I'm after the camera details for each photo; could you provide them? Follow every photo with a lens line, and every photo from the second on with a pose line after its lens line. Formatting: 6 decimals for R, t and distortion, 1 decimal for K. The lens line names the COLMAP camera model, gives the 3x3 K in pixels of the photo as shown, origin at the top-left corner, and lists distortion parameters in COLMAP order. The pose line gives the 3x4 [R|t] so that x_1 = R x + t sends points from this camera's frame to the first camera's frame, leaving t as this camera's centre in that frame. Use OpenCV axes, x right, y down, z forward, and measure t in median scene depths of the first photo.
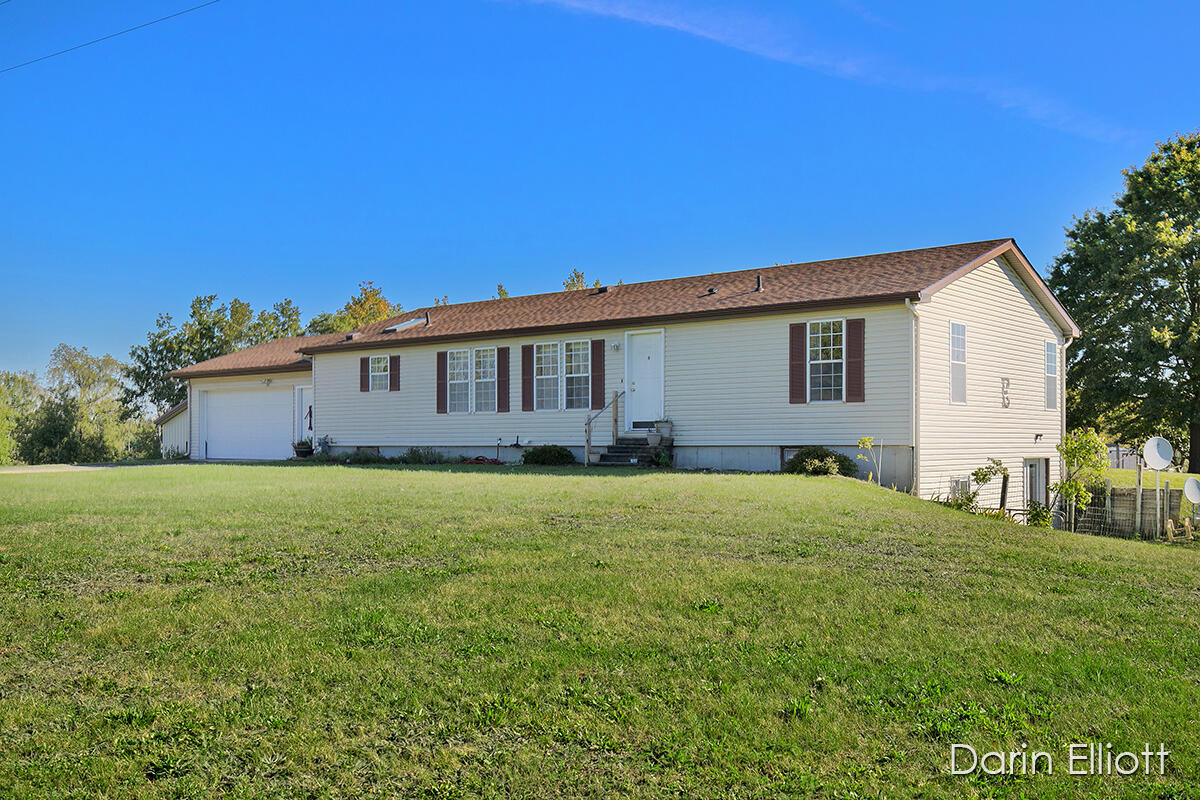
lens RADIAL K [[1142.2, 0, 600.0], [0, 1142.2, 400.0], [0, 0, 1]] dist [-0.002502, -0.000849]
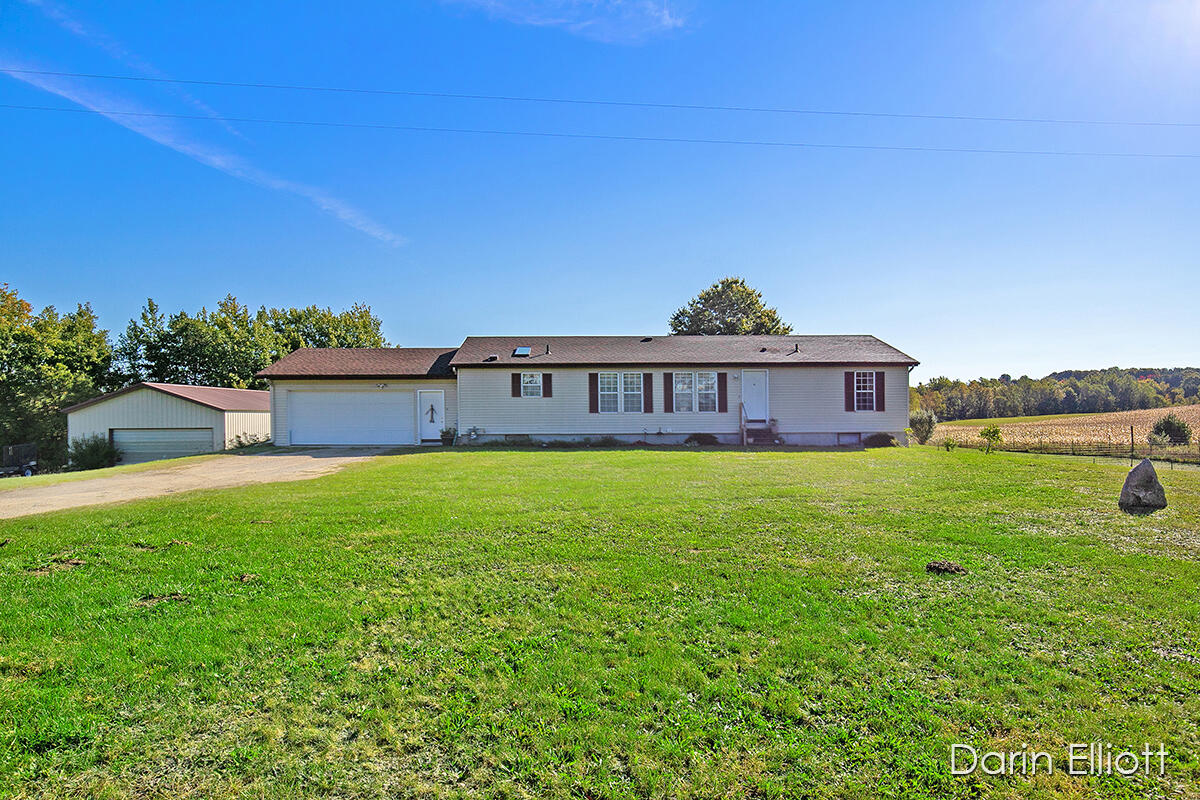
lens RADIAL K [[697.5, 0, 600.0], [0, 697.5, 400.0], [0, 0, 1]] dist [0.004125, 0.000790]
pose [[0.748775, 0.013761, 0.662682, -0.806459], [-0.021763, 0.999756, 0.003831, -0.010307], [-0.662467, -0.017290, 0.748891, 0.305876]]
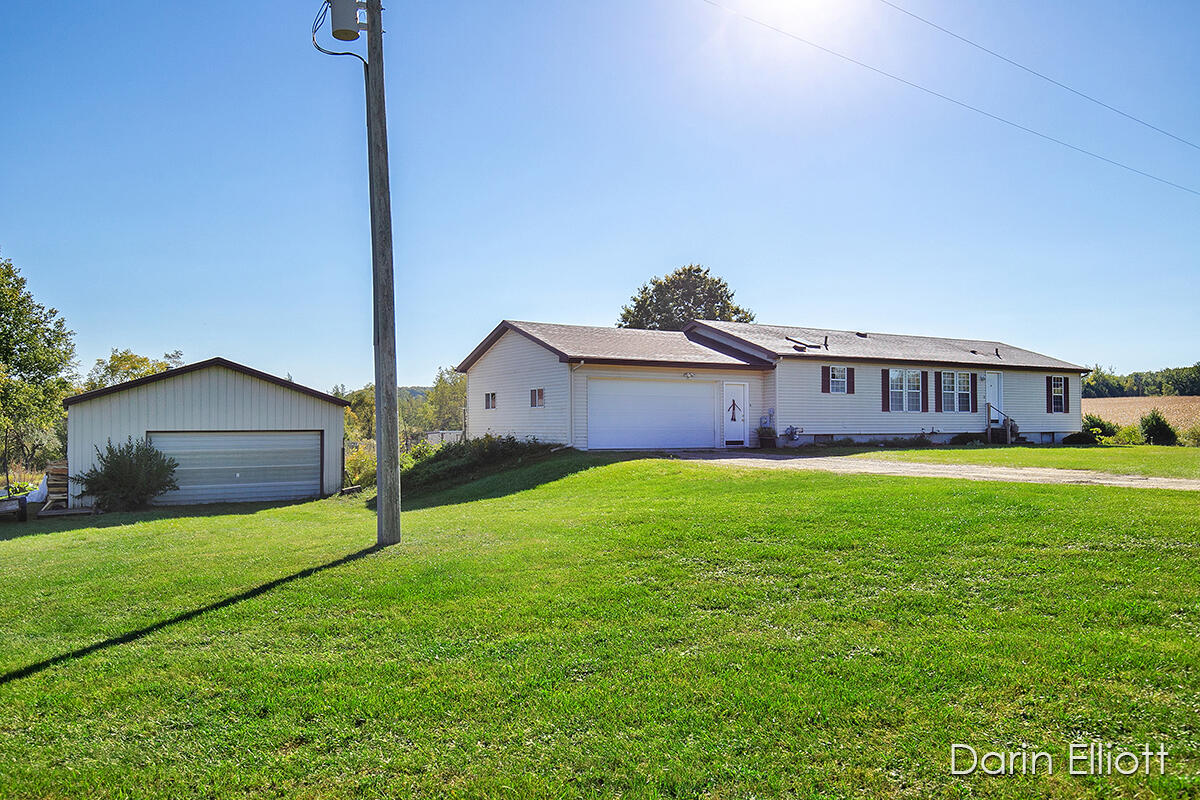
lens RADIAL K [[861.4, 0, 652.7], [0, 861.4, 400.5], [0, 0, 1]] dist [0.000980, 0.000454]
pose [[0.312450, 0.026891, 0.949553, -1.356706], [-0.035497, 0.999232, -0.016617, 0.028157], [-0.949271, -0.028514, 0.313165, 0.998783]]
